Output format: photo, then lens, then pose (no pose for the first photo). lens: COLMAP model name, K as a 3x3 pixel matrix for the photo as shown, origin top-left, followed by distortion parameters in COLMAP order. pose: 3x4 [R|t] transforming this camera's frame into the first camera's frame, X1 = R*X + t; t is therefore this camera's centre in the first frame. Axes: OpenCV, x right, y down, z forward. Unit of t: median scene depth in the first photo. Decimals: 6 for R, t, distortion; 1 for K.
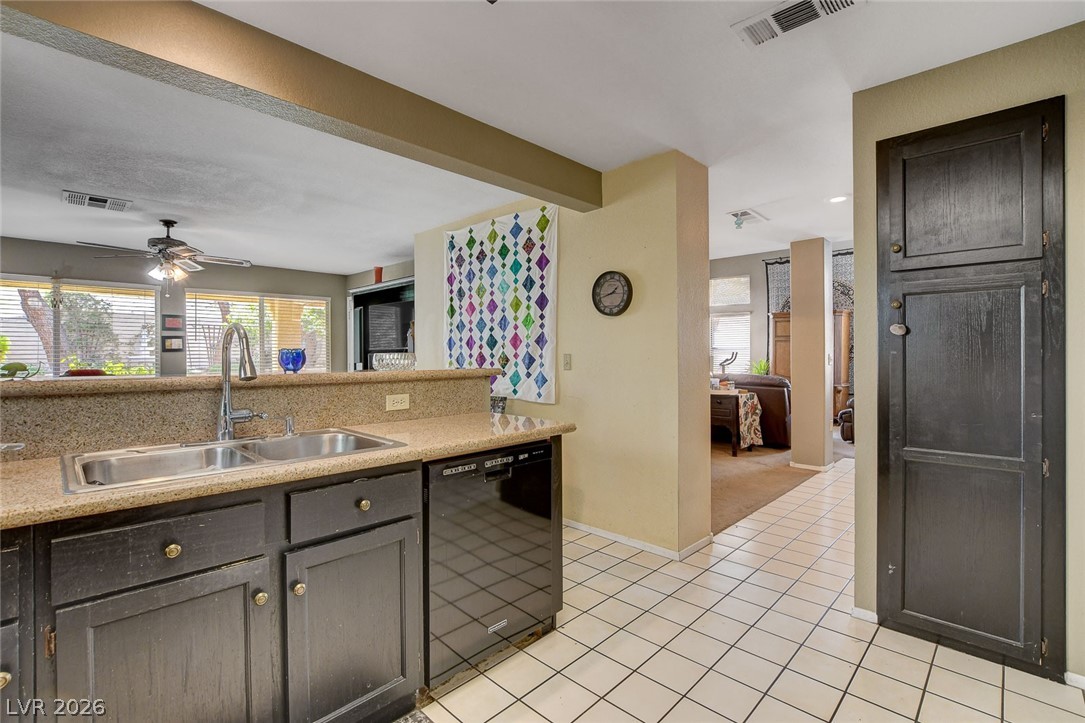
lens RADIAL K [[497.7, 0, 538.9], [0, 497.7, 356.1], [0, 0, 1]] dist [-0.010710, -0.000242]
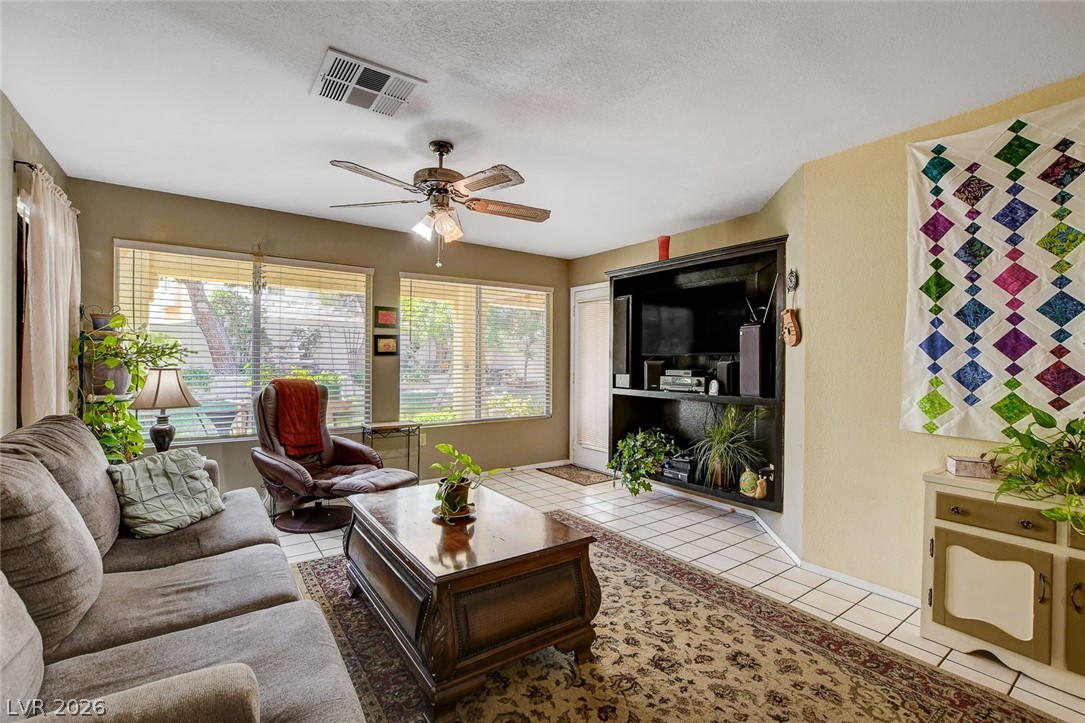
lens RADIAL K [[478.9, 0, 542.5], [0, 478.9, 361.5], [0, 0, 1]] dist [-0.022617, 0.000000]
pose [[0.986854, 0.012949, -0.161096, -0.533383], [-0.013715, 0.999899, -0.003646, -0.000351], [0.161033, 0.005808, 0.986932, 0.439751]]
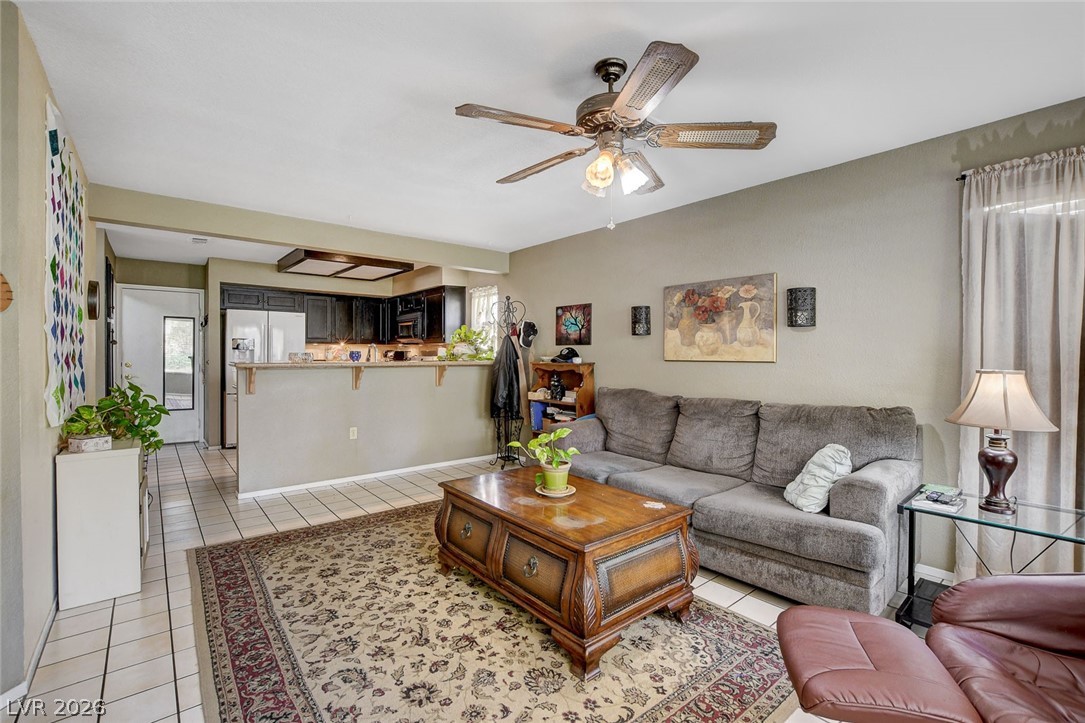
lens RADIAL K [[478.9, 0, 542.5], [0, 478.9, 361.5], [0, 0, 1]] dist [-0.022617, 0.000000]
pose [[-0.995595, -0.002775, 0.093719, -0.739784], [-0.000973, 0.999814, 0.019263, -0.004042], [-0.093755, 0.019087, -0.995412, 1.470189]]
